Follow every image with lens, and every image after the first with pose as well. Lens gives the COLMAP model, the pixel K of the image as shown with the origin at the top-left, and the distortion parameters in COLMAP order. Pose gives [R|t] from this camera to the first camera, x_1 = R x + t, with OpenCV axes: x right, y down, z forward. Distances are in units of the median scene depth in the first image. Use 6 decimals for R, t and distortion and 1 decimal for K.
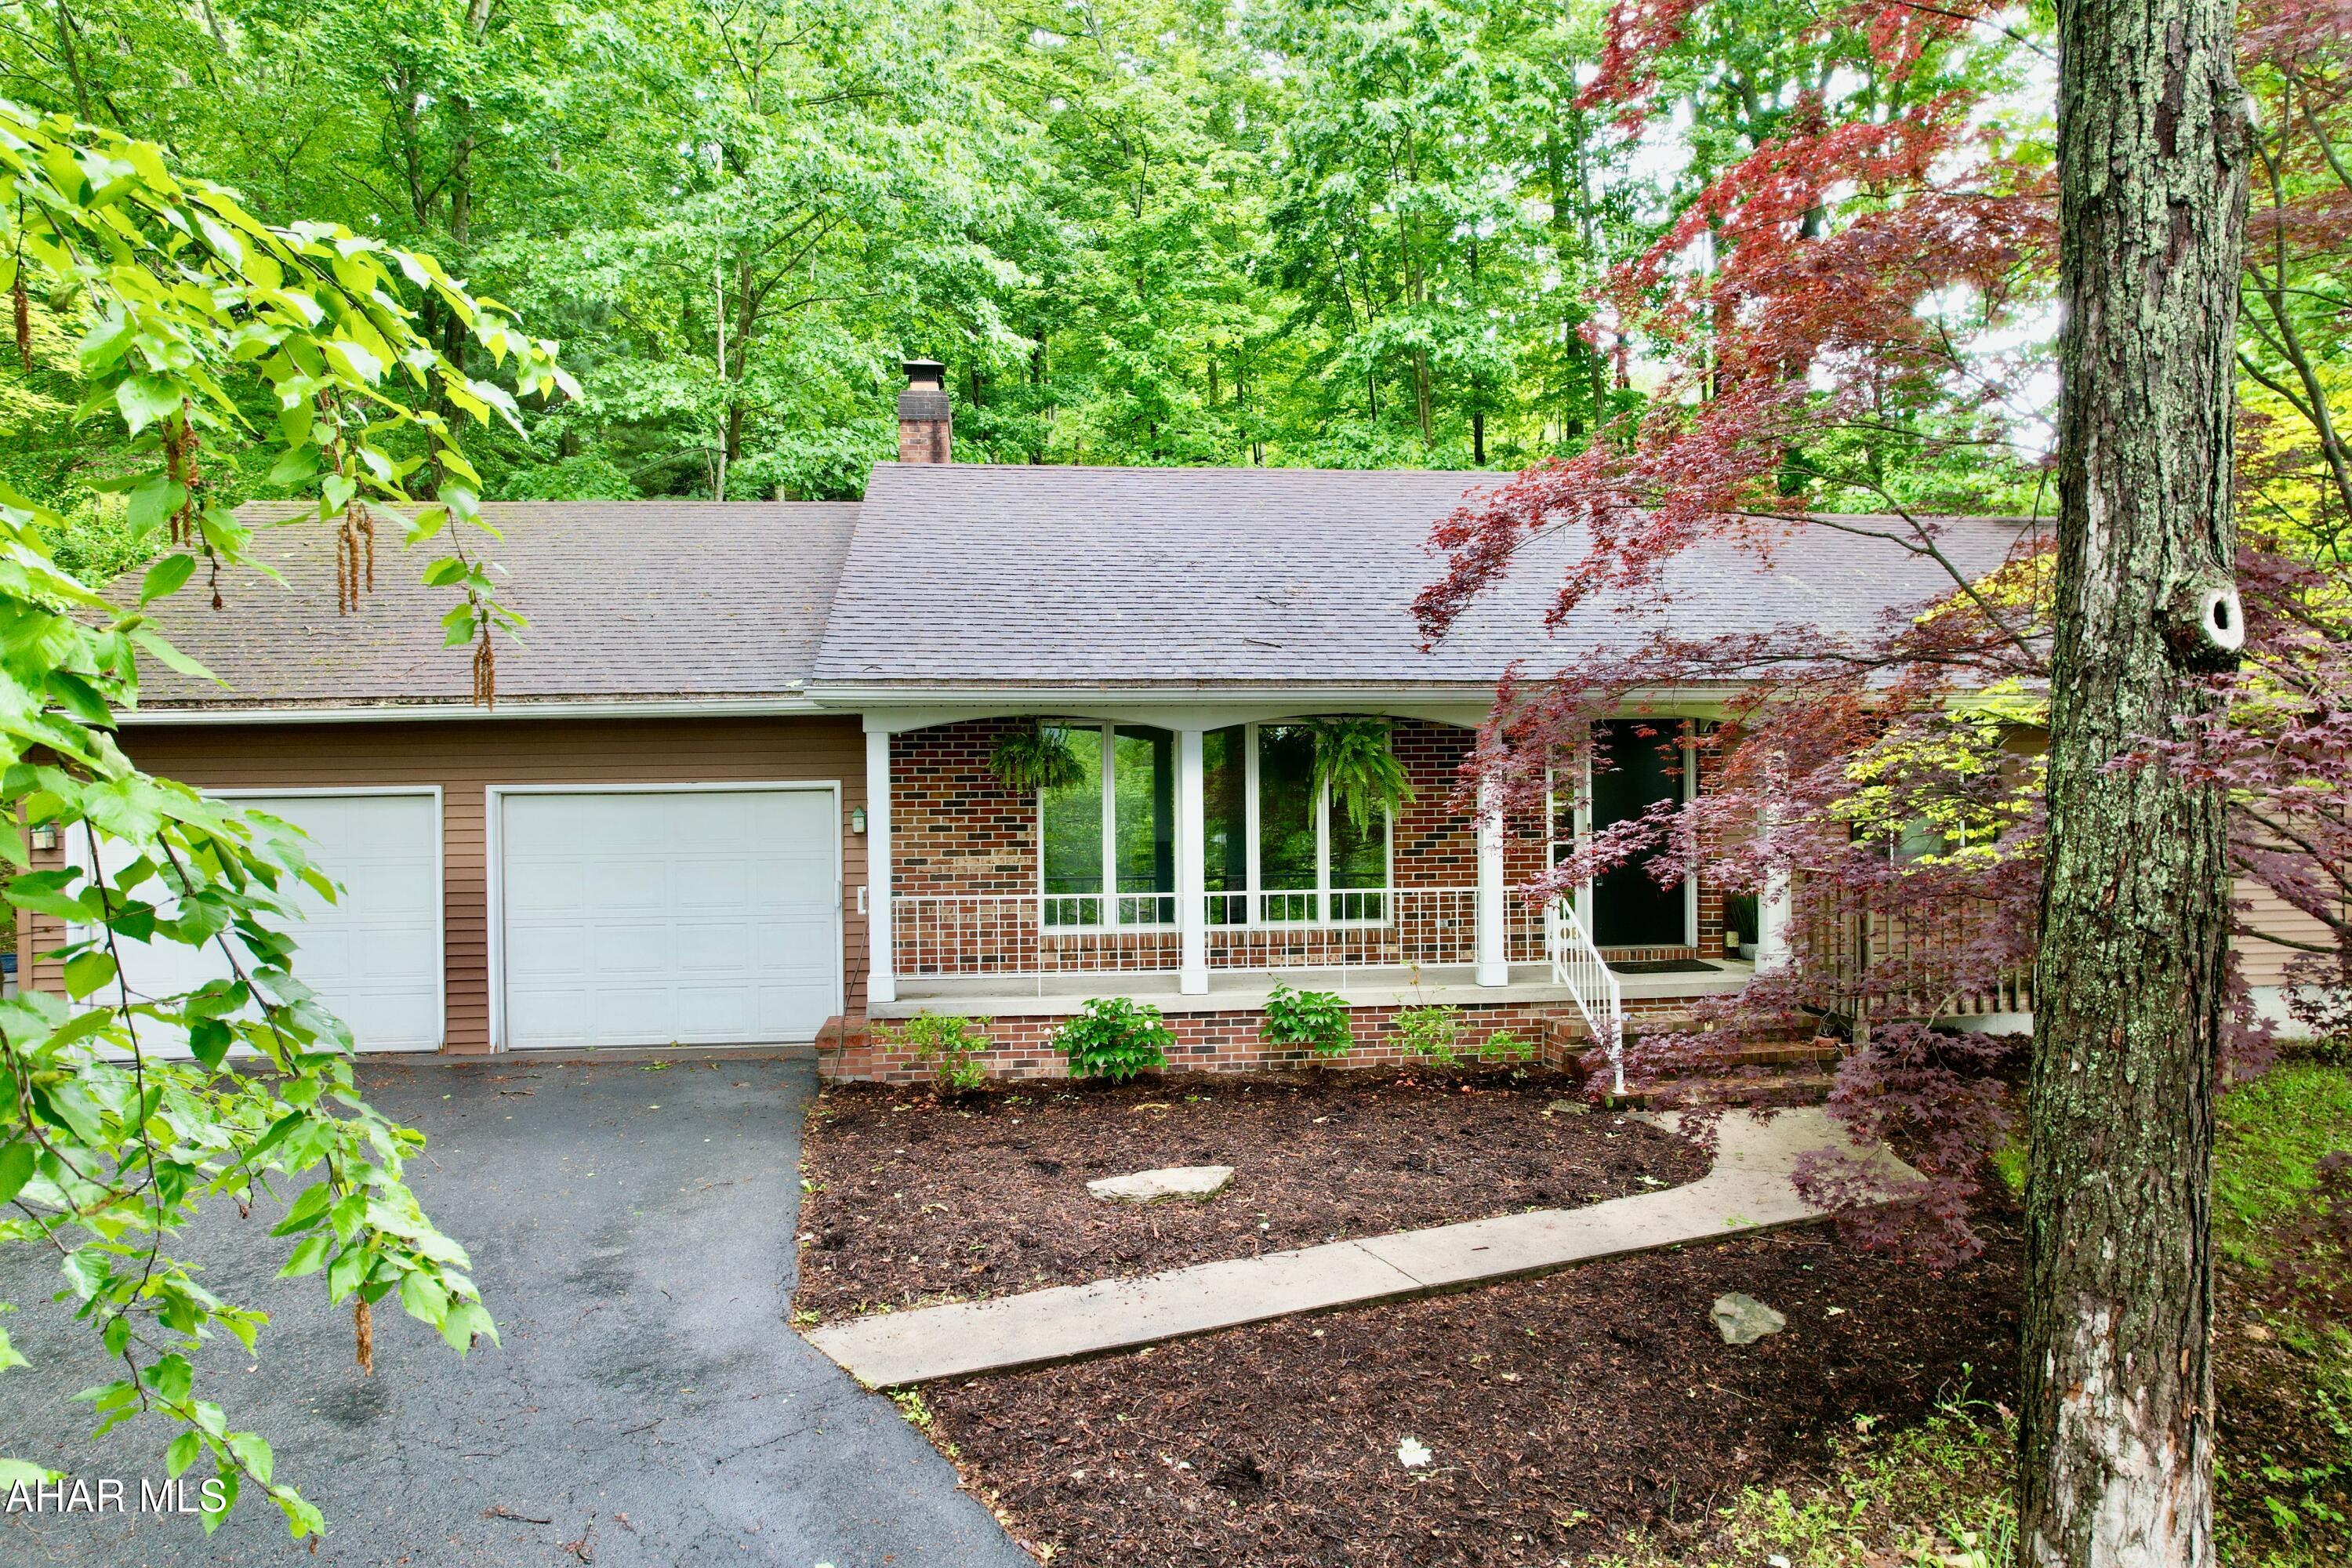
lens RADIAL K [[1435.9, 0, 1186.2], [0, 1435.9, 787.1], [0, 0, 1]] dist [-0.005204, 0.002740]
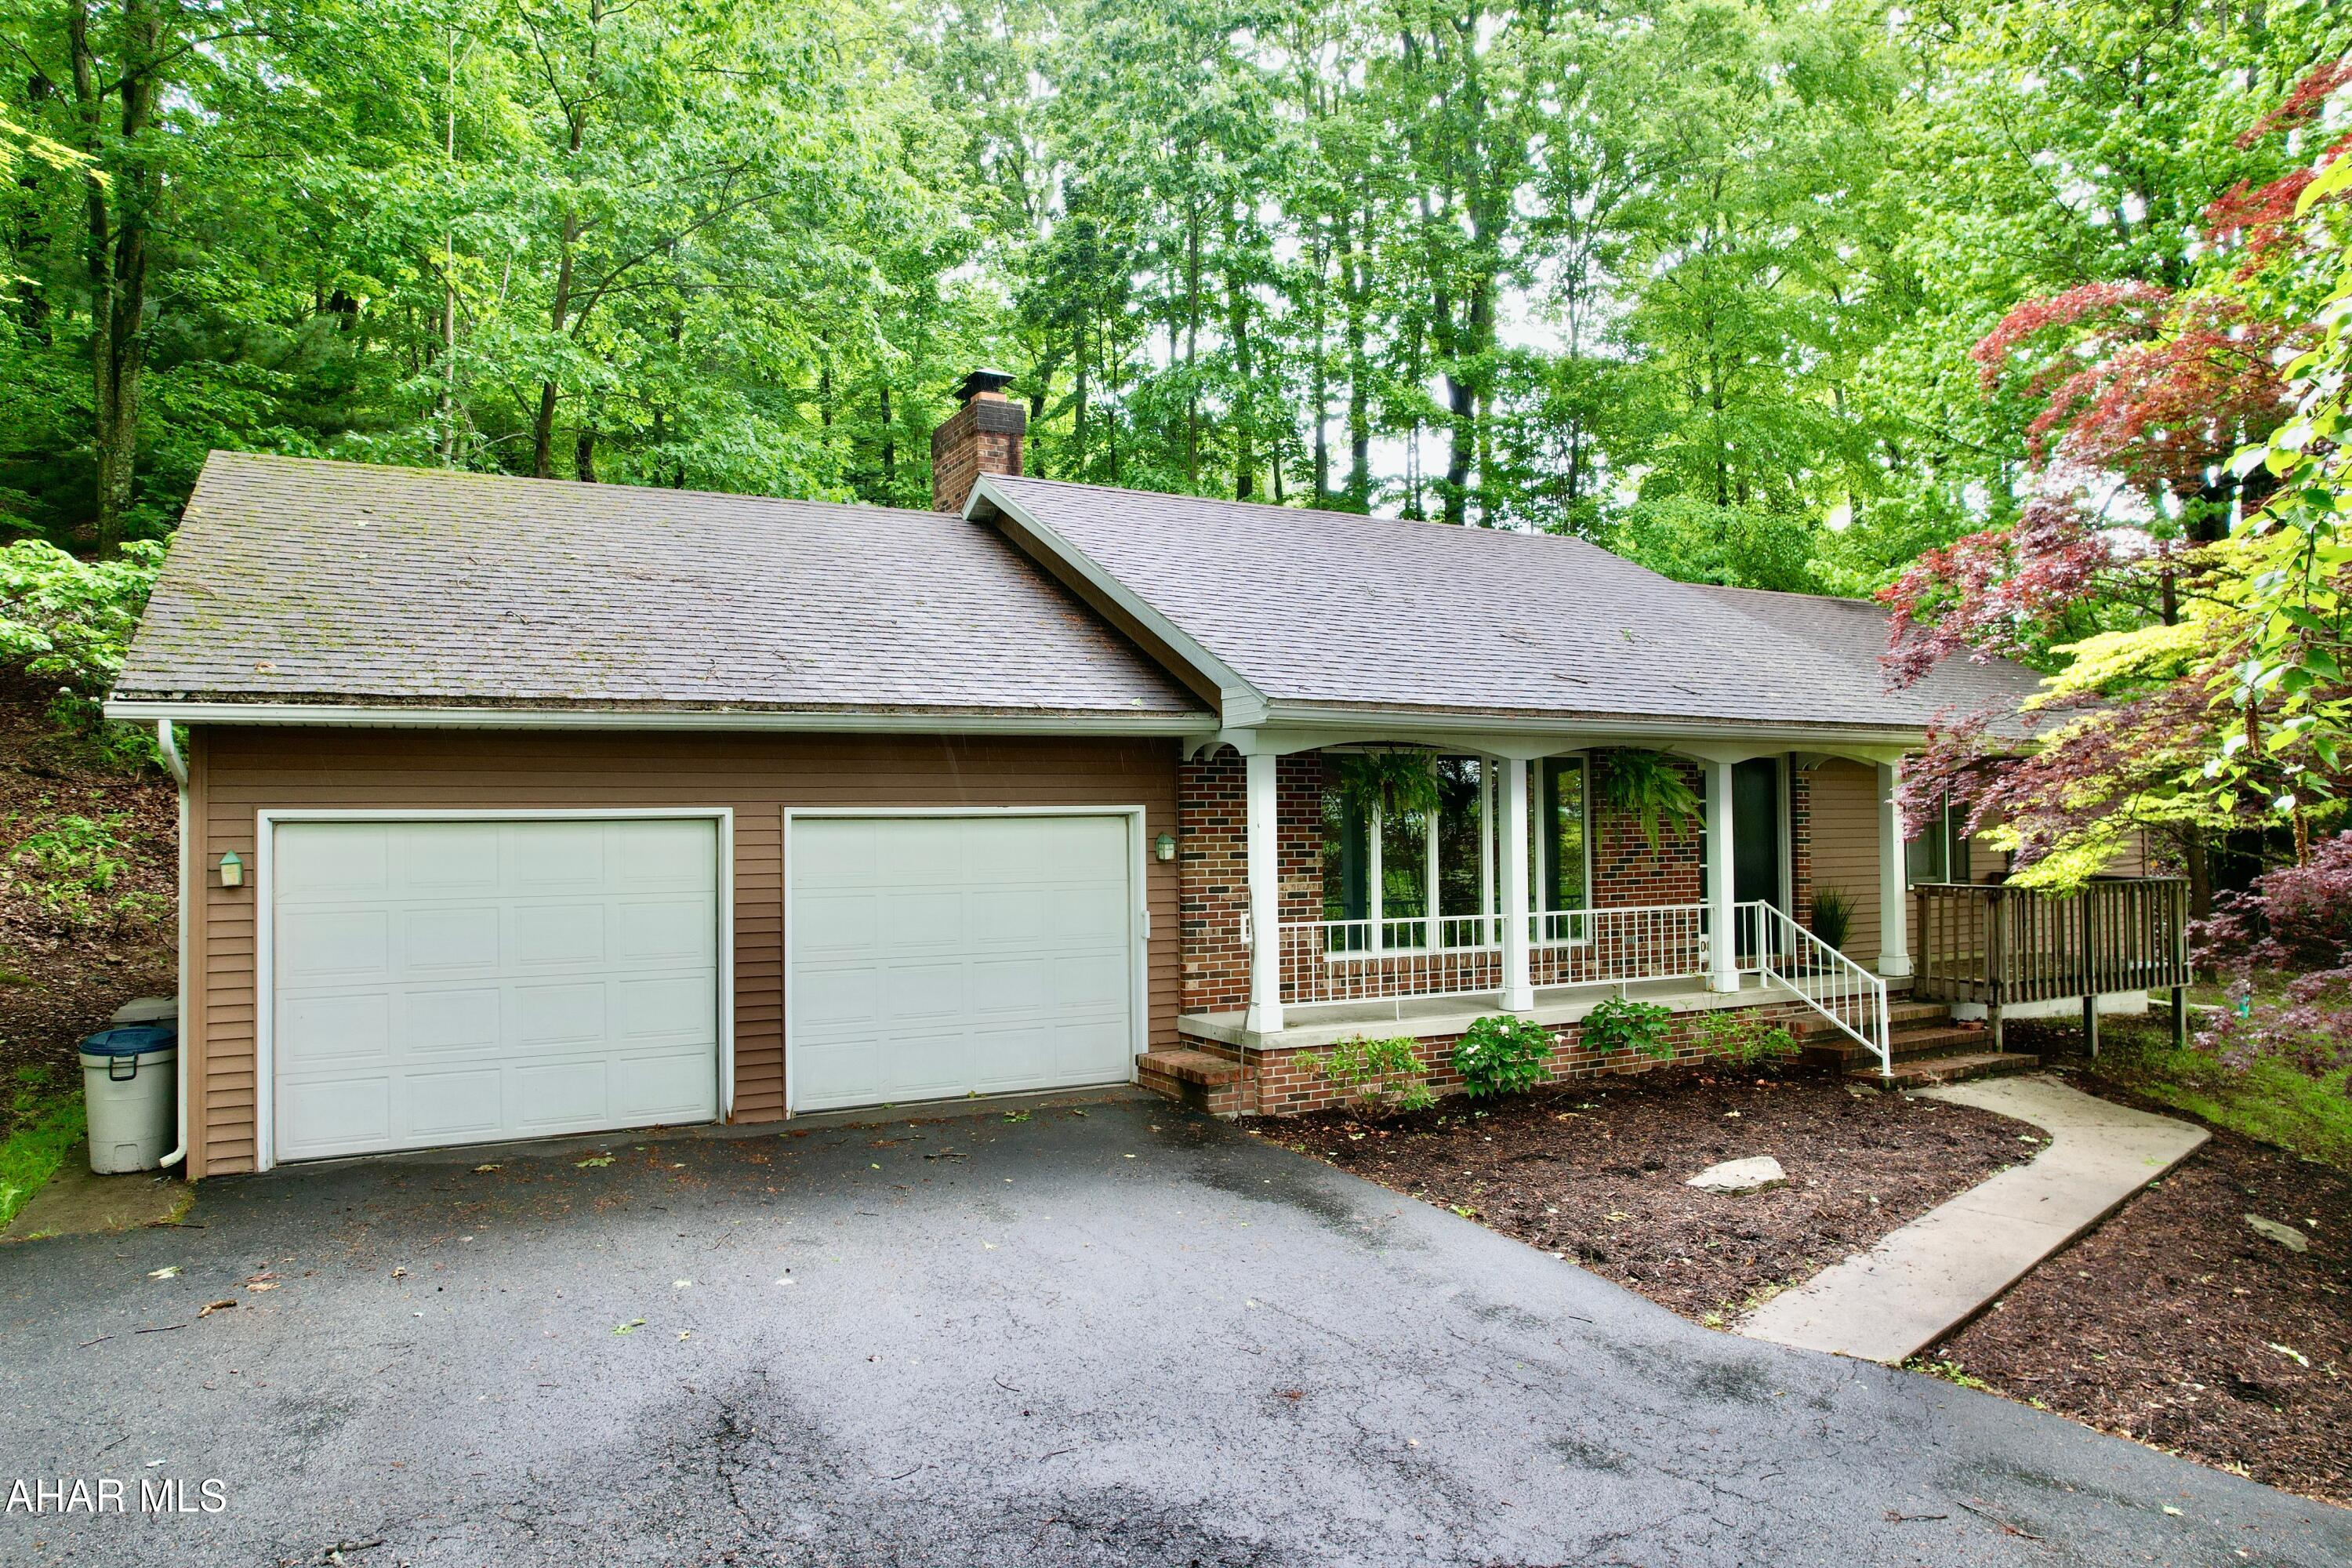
lens RADIAL K [[1435.9, 0, 1187.8], [0, 1435.9, 778.5], [0, 0, 1]] dist [-0.005204, 0.002740]
pose [[0.923365, 0.017414, 0.383529, -0.597518], [-0.003812, 0.999337, -0.036197, 0.012096], [-0.383905, 0.031961, 0.922819, 0.107774]]
